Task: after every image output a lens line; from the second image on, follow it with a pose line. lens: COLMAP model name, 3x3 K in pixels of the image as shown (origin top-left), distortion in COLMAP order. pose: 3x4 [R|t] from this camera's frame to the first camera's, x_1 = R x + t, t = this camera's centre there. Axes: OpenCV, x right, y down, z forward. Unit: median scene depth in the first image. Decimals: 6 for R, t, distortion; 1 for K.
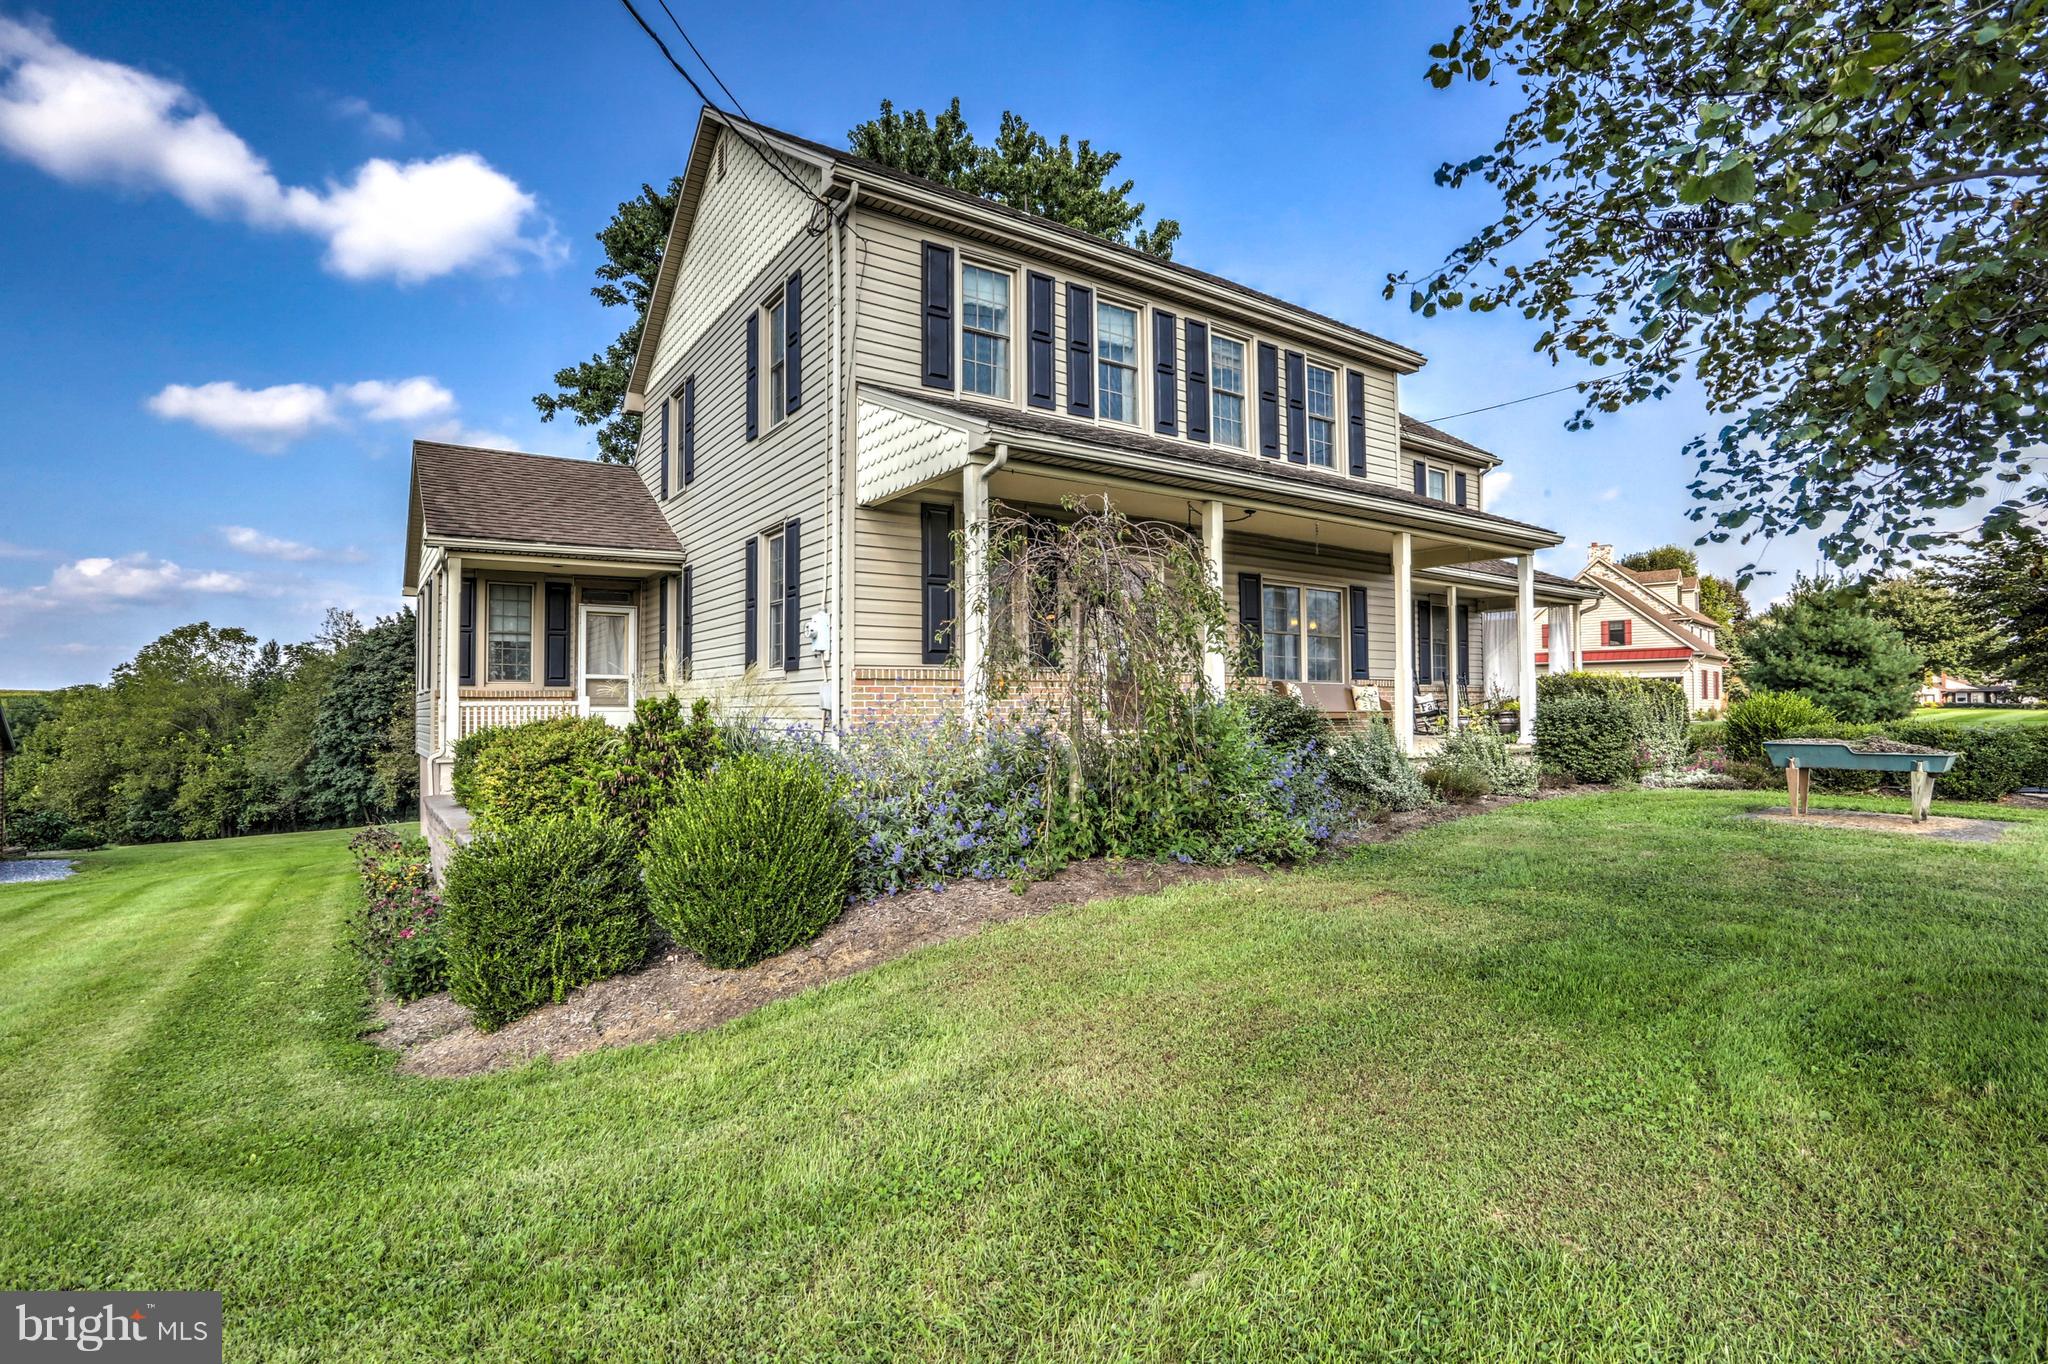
lens RADIAL K [[986.9, 0, 1024.0], [0, 986.9, 682.0], [0, 0, 1]] dist [-0.072033, 0.029019]
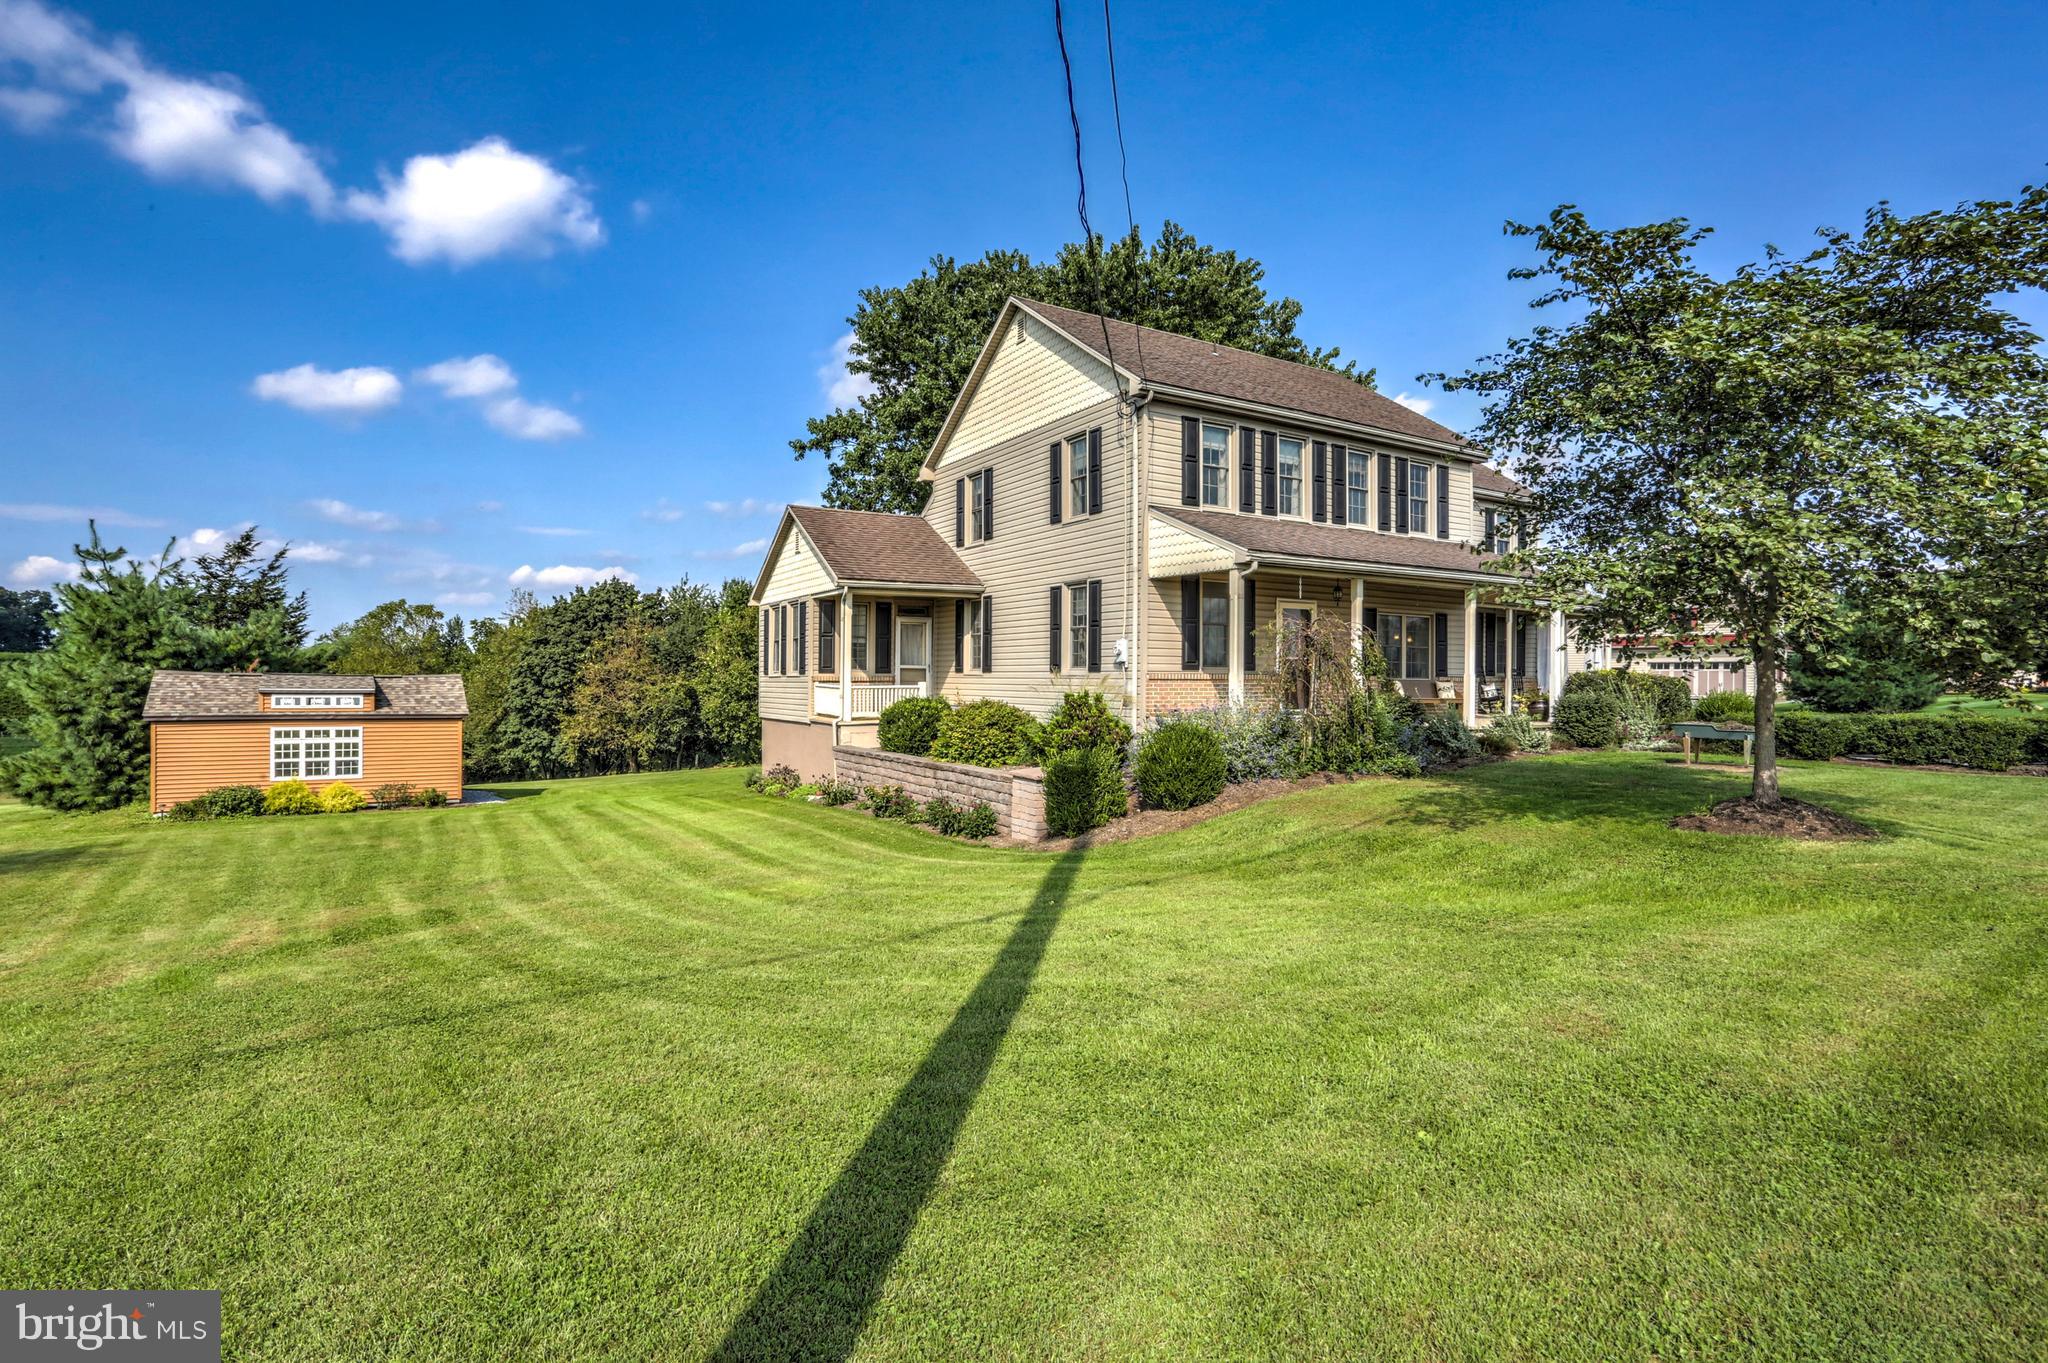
lens RADIAL K [[986.9, 0, 1024.0], [0, 986.9, 681.5], [0, 0, 1]] dist [-0.072033, 0.029019]
pose [[0.997590, 0.011802, -0.068368, -0.212812], [-0.009721, 0.999482, 0.030689, -0.039538], [0.068695, -0.029950, 0.997188, -0.590479]]
